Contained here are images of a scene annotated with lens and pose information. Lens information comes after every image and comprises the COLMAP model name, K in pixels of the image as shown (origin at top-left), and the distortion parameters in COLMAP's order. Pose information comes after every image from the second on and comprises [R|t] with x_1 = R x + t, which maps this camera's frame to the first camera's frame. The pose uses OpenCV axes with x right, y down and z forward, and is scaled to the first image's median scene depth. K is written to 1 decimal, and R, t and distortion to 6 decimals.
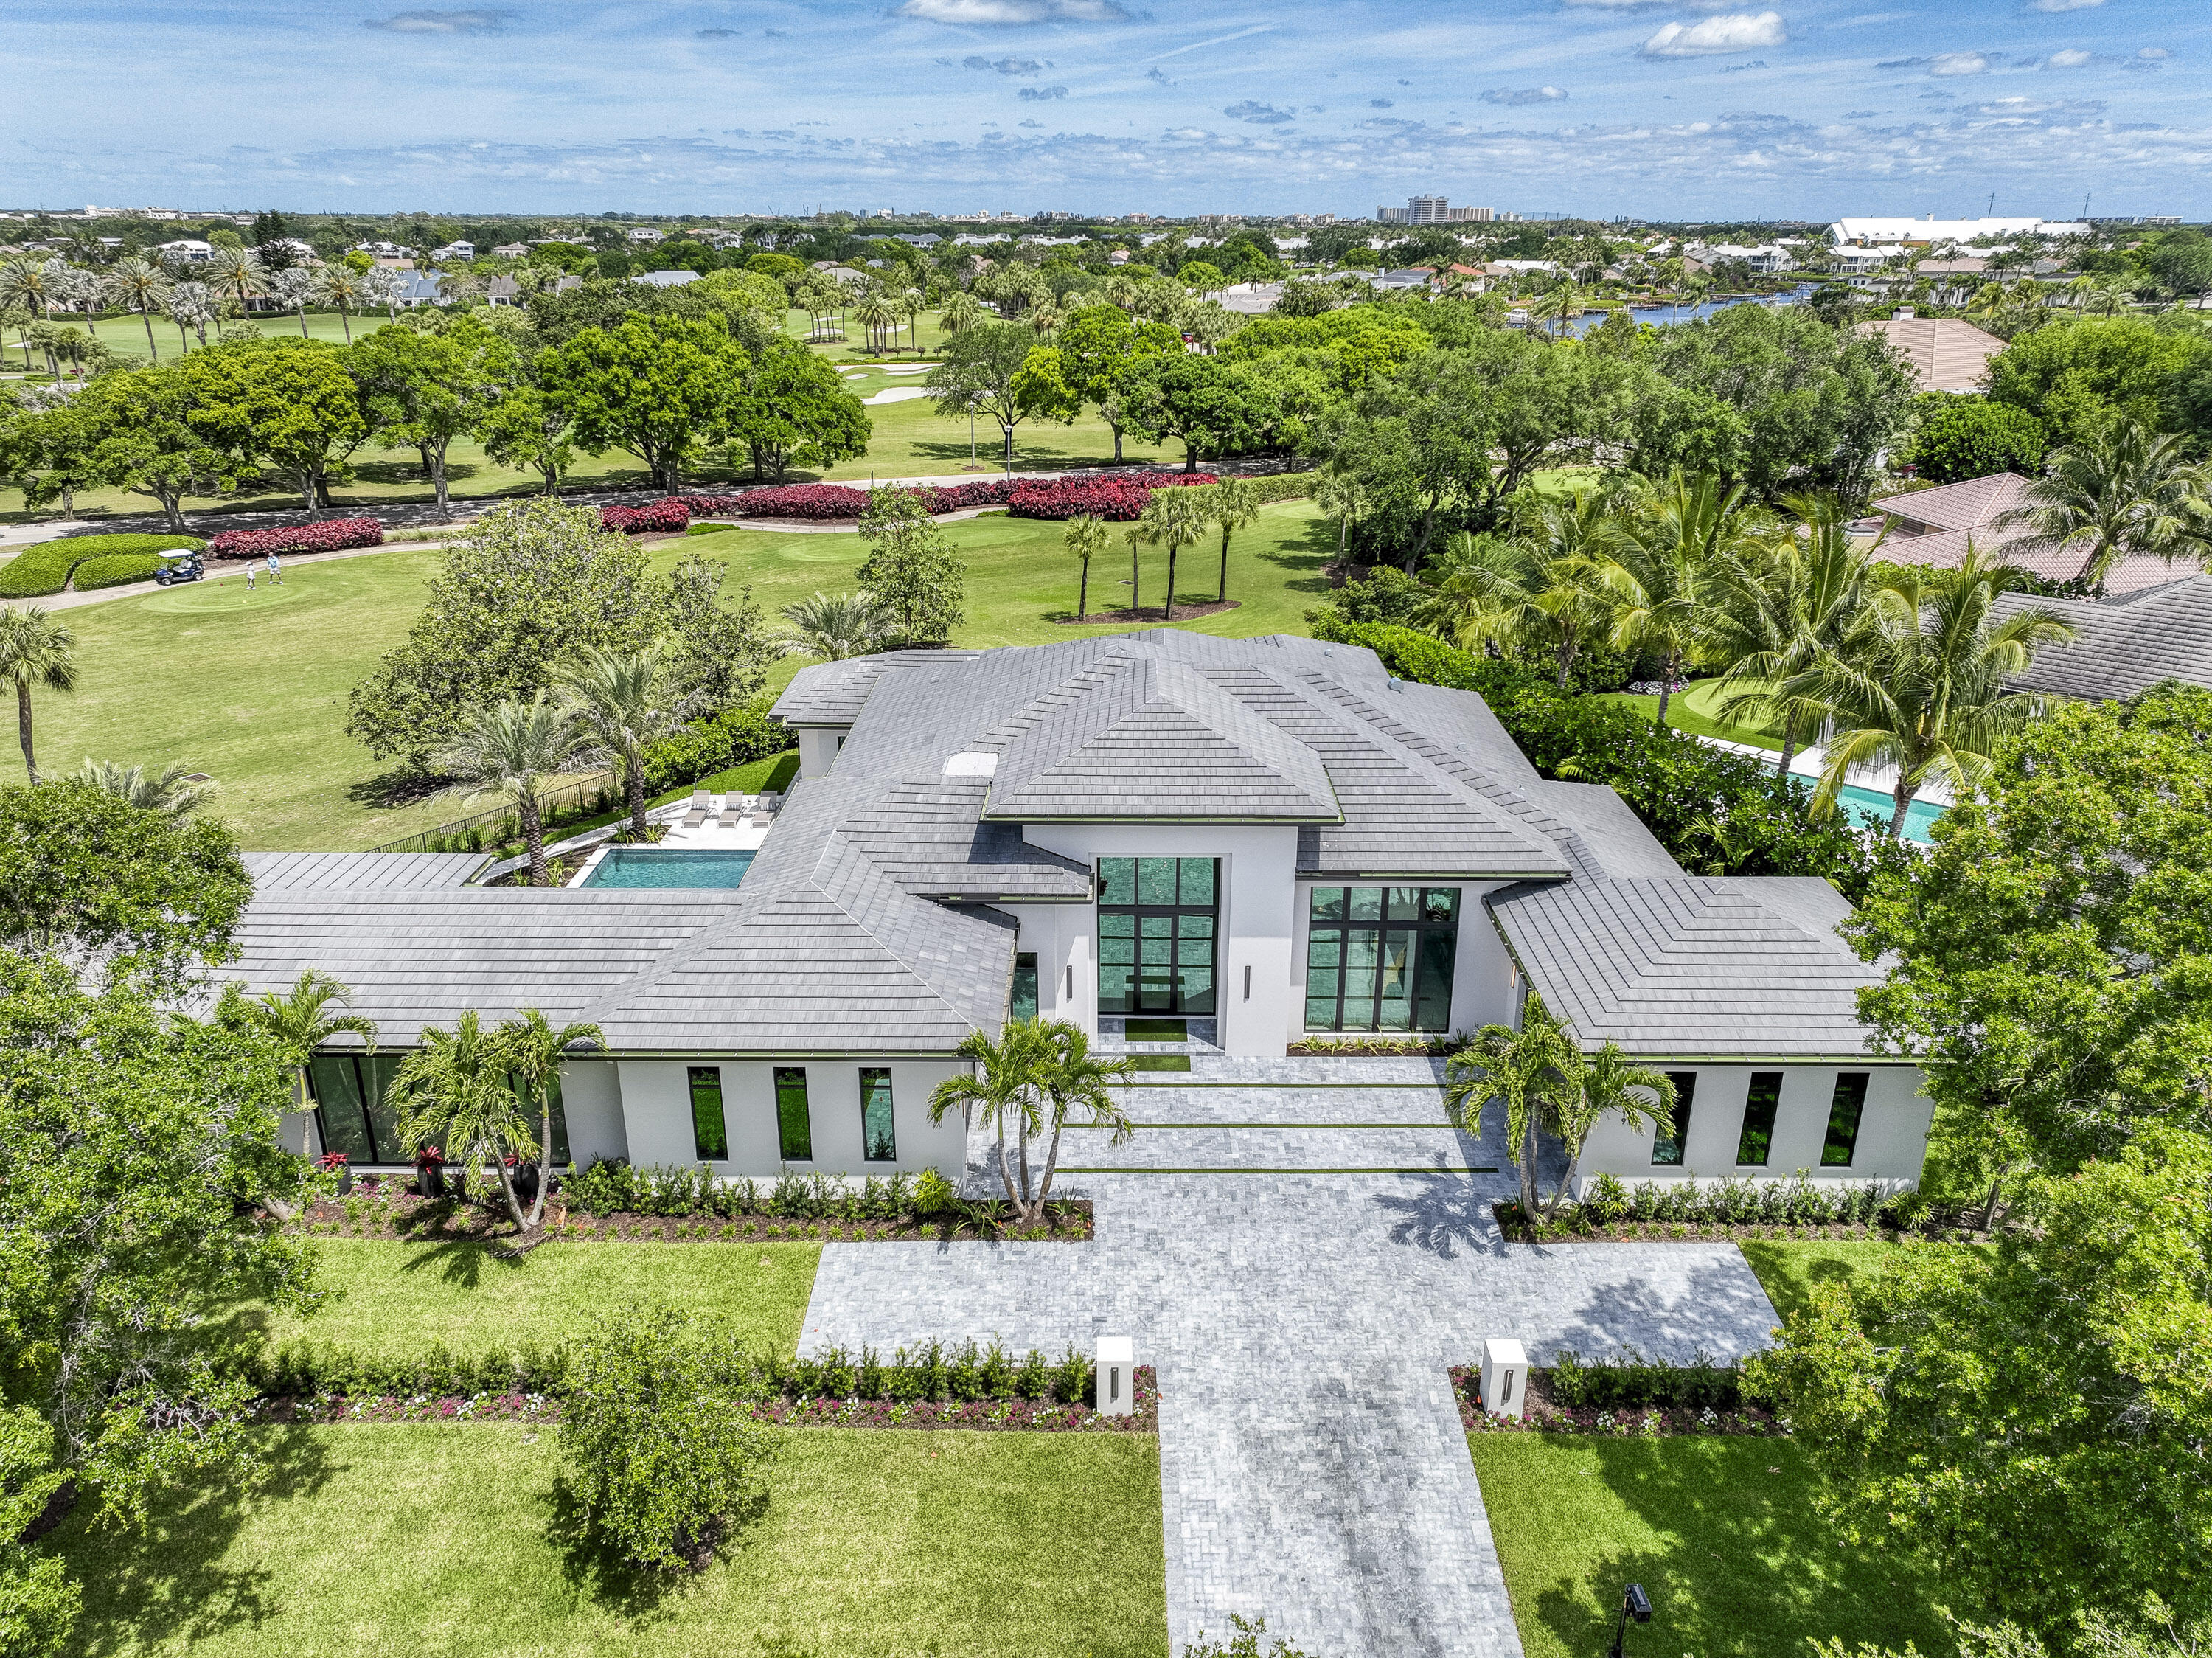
lens RADIAL K [[1546.6, 0, 1122.4], [0, 1546.6, 819.9], [0, 0, 1]] dist [-0.004387, 0.005311]
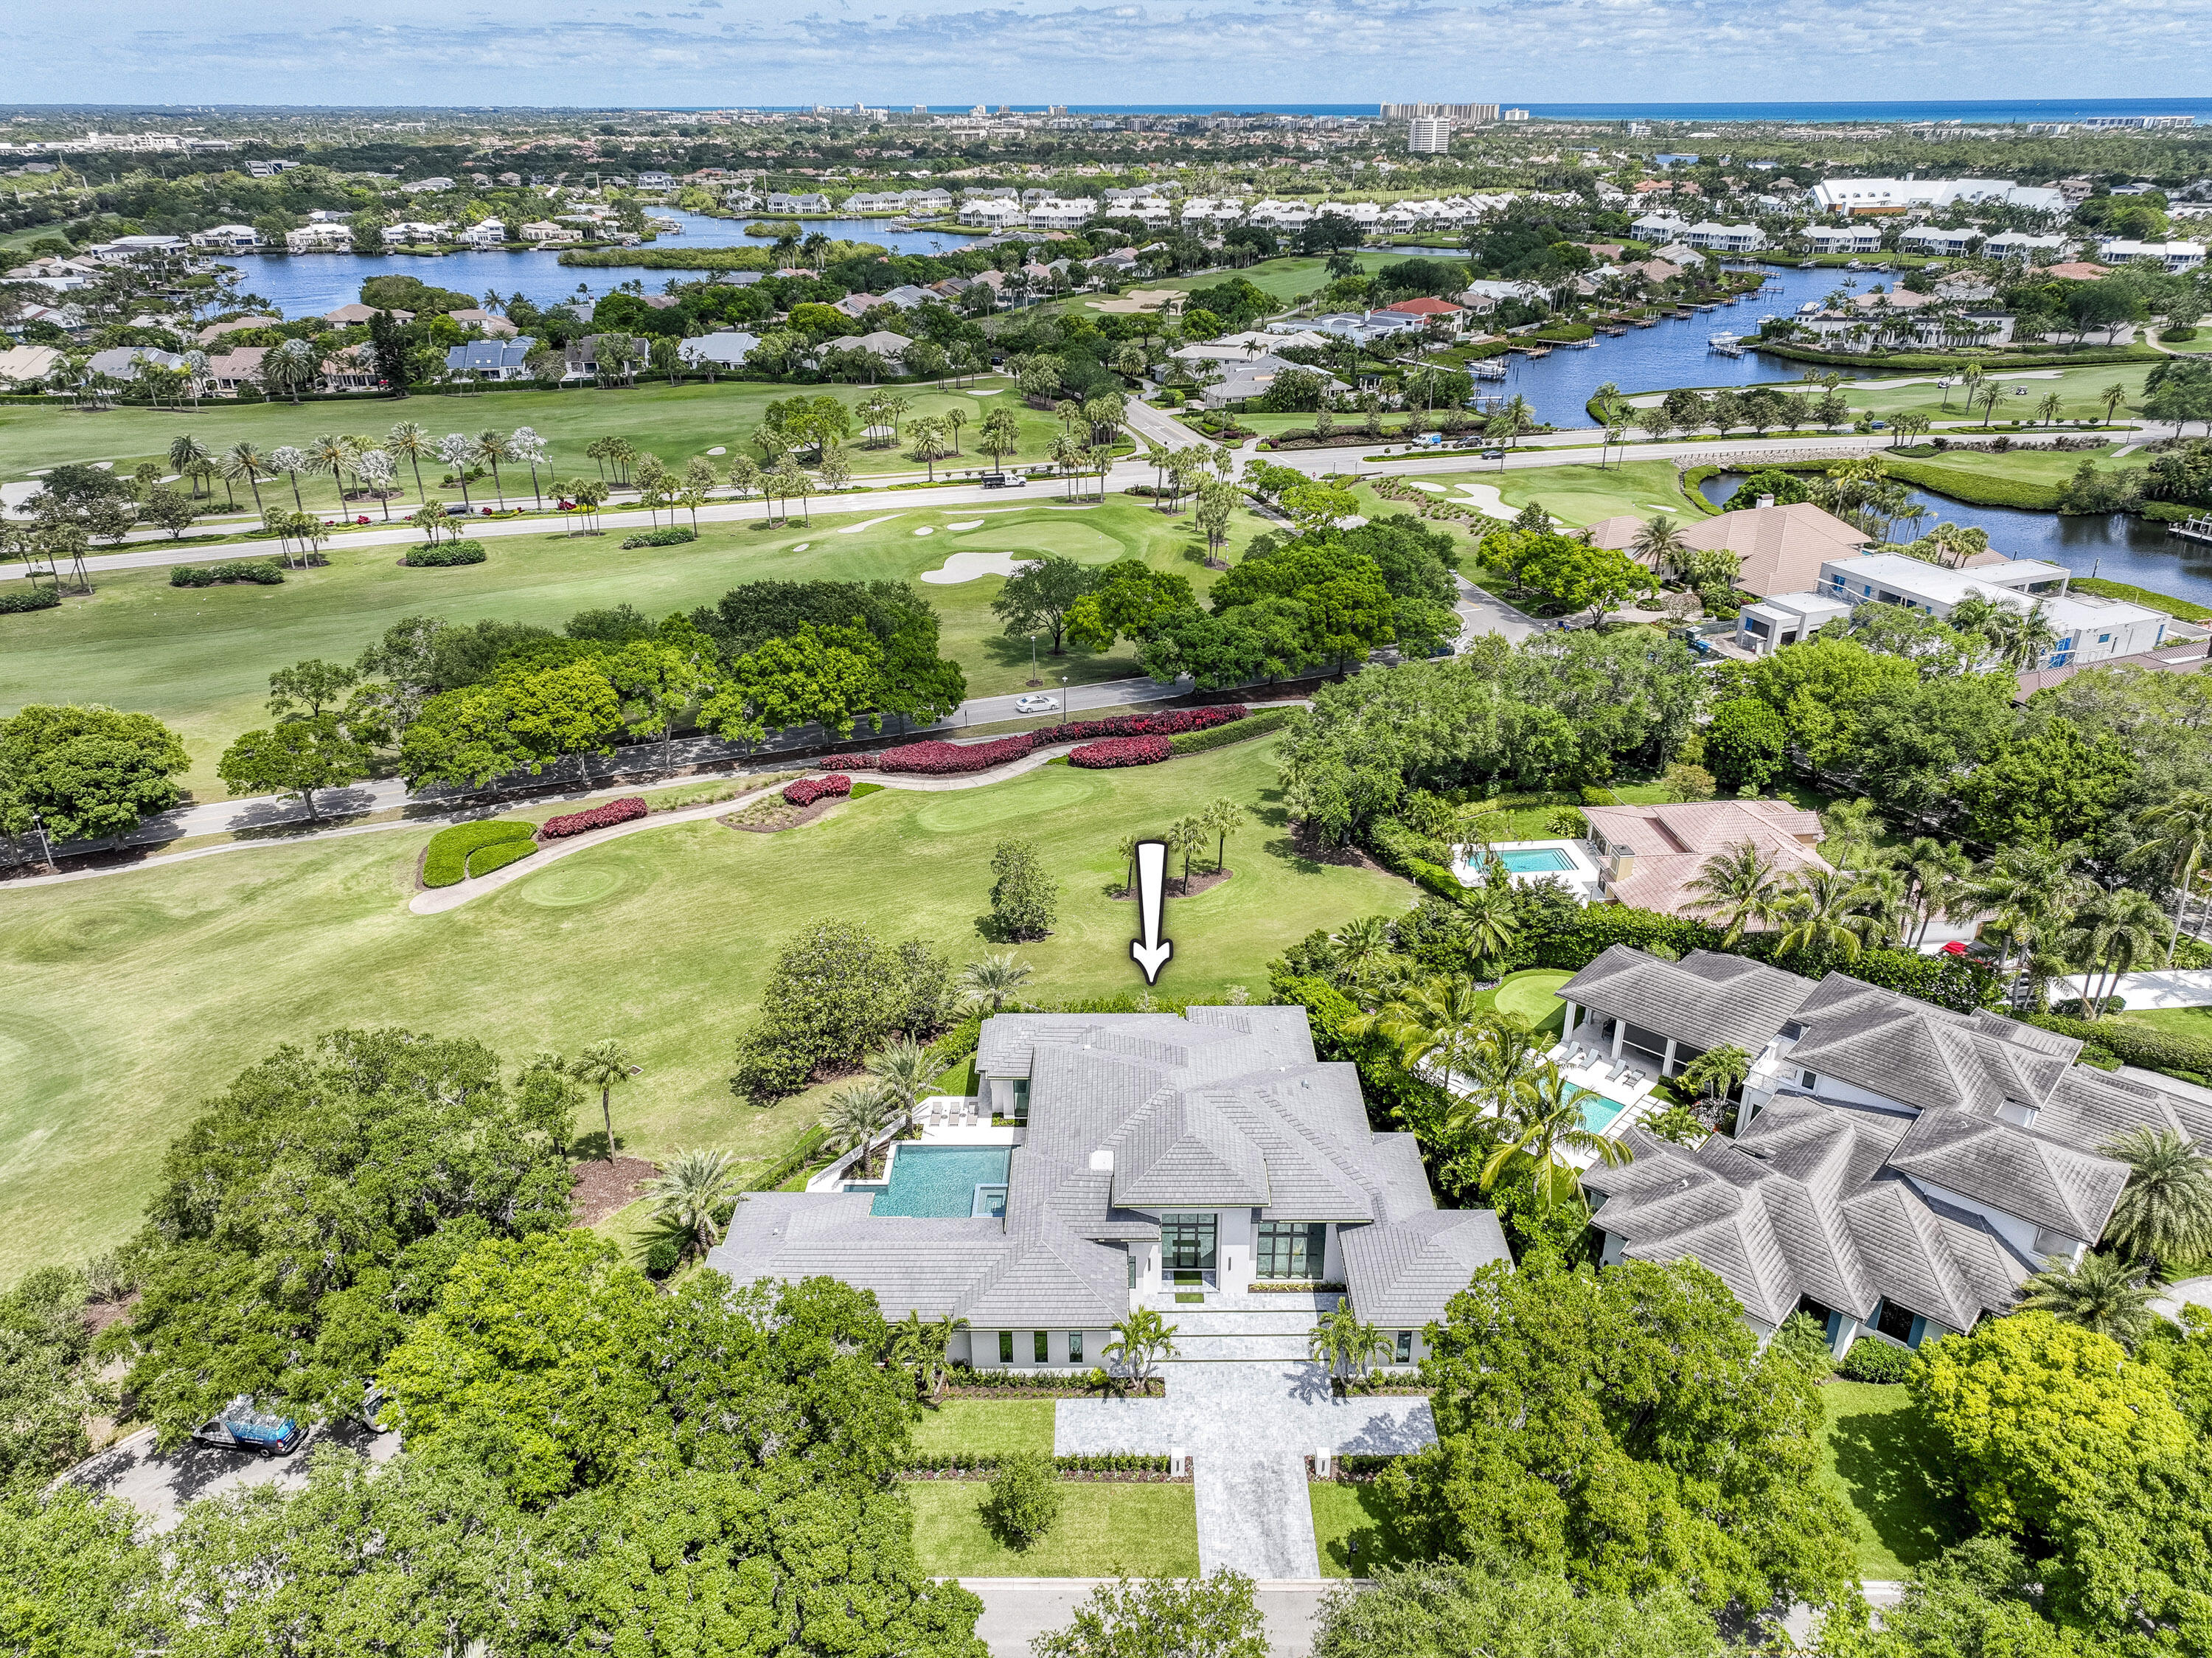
lens RADIAL K [[1546.6, 0, 1122.4], [0, 1546.6, 819.9], [0, 0, 1]] dist [-0.004387, 0.005311]
pose [[0.999983, -0.005847, -0.000364, -0.069314], [0.005859, 0.997681, 0.067809, -0.690686], [-0.000034, -0.067810, 0.997698, -1.183769]]
